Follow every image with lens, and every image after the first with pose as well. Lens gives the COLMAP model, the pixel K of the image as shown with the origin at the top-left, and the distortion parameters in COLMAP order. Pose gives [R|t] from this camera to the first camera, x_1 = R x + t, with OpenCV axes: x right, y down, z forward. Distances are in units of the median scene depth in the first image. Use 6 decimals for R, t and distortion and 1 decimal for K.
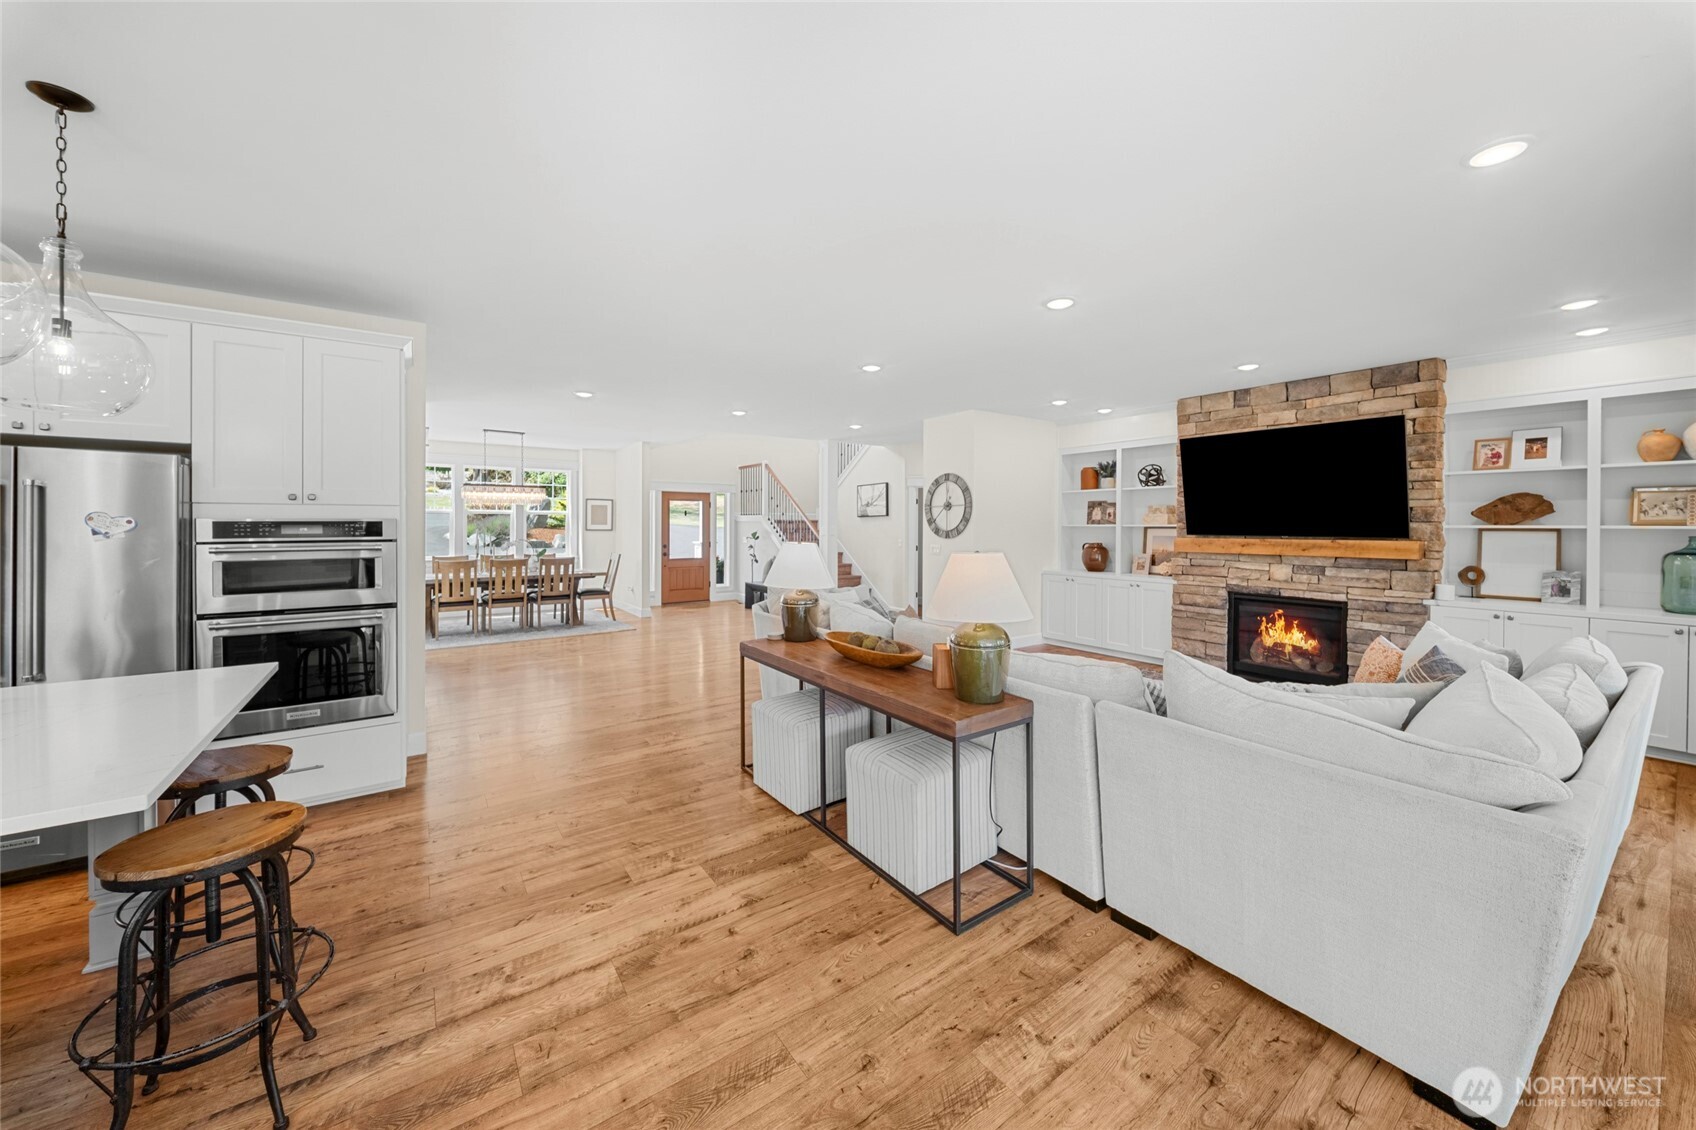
lens RADIAL K [[607.6, 0, 852.6], [0, 607.6, 544.0], [0, 0, 1]] dist [-0.002696, -0.000306]
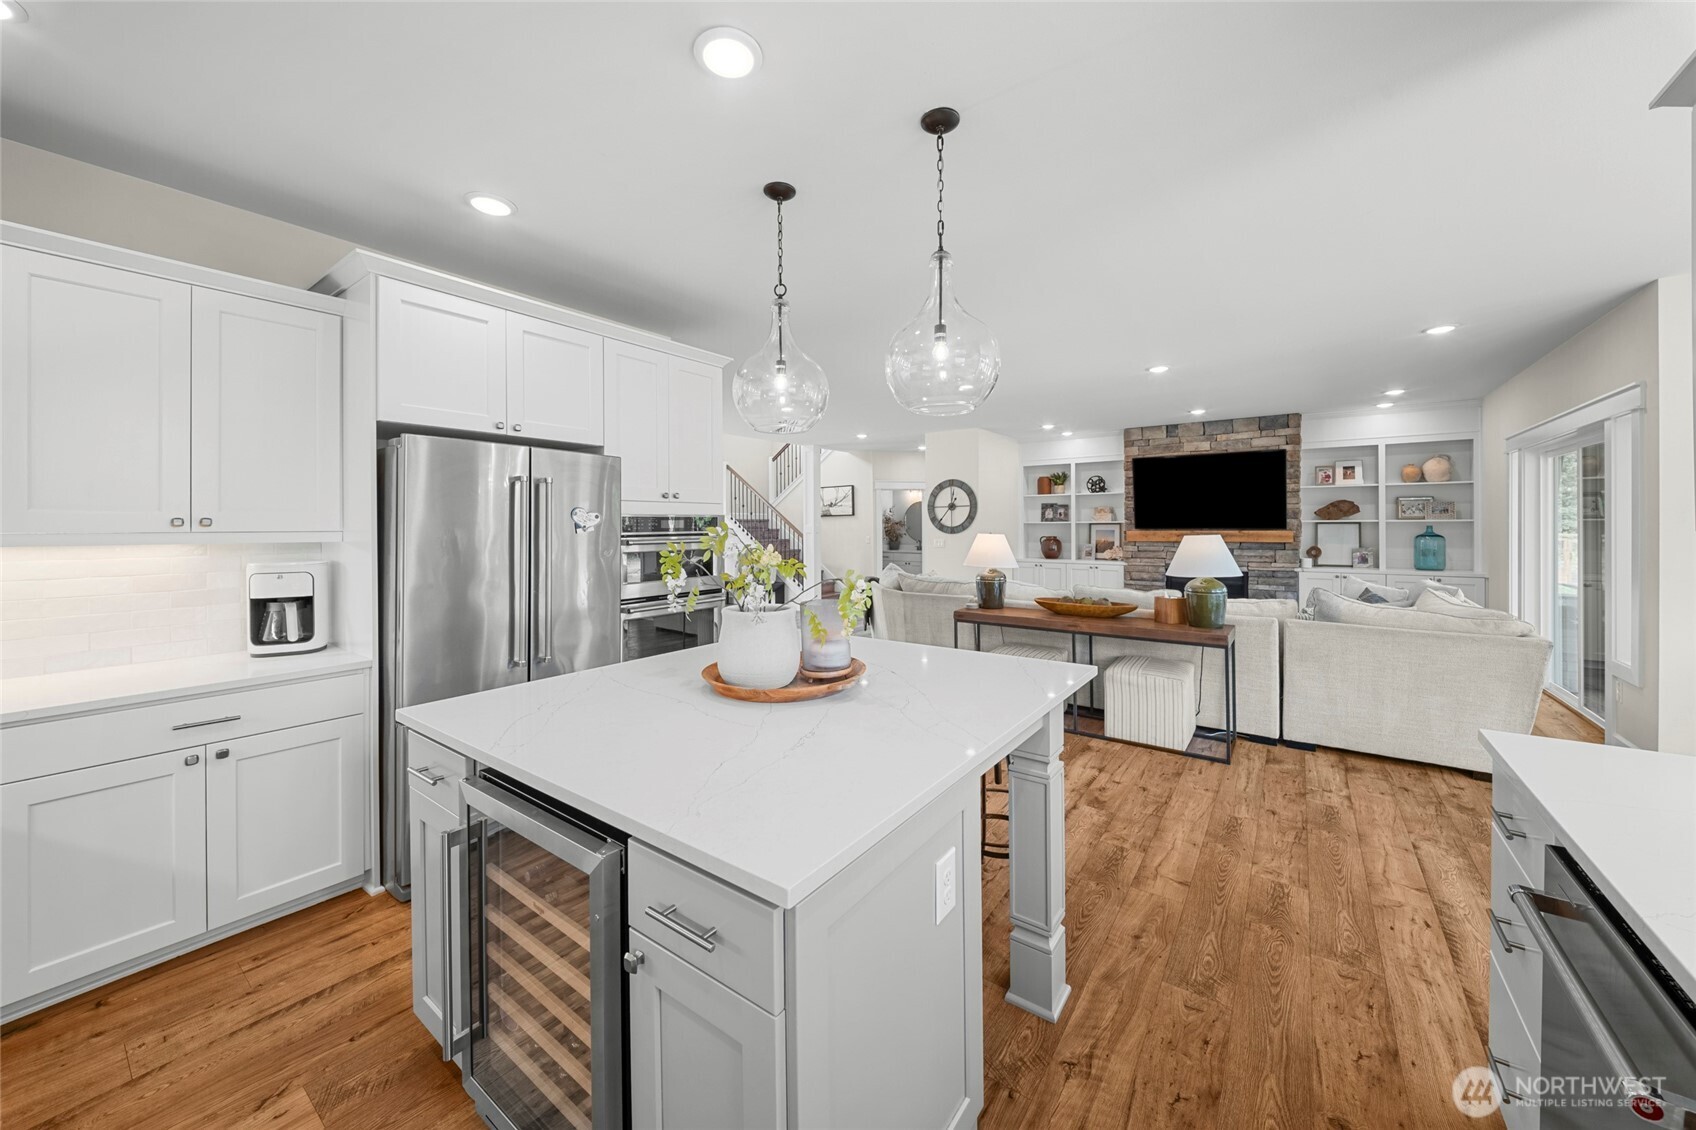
lens RADIAL K [[607.6, 0, 852.6], [0, 607.6, 544.0], [0, 0, 1]] dist [-0.002696, -0.000306]
pose [[0.948482, -0.014506, 0.316497, -0.628038], [0.015016, 0.999887, 0.000826, 0.011438], [-0.316474, 0.003970, 0.948593, -0.119815]]
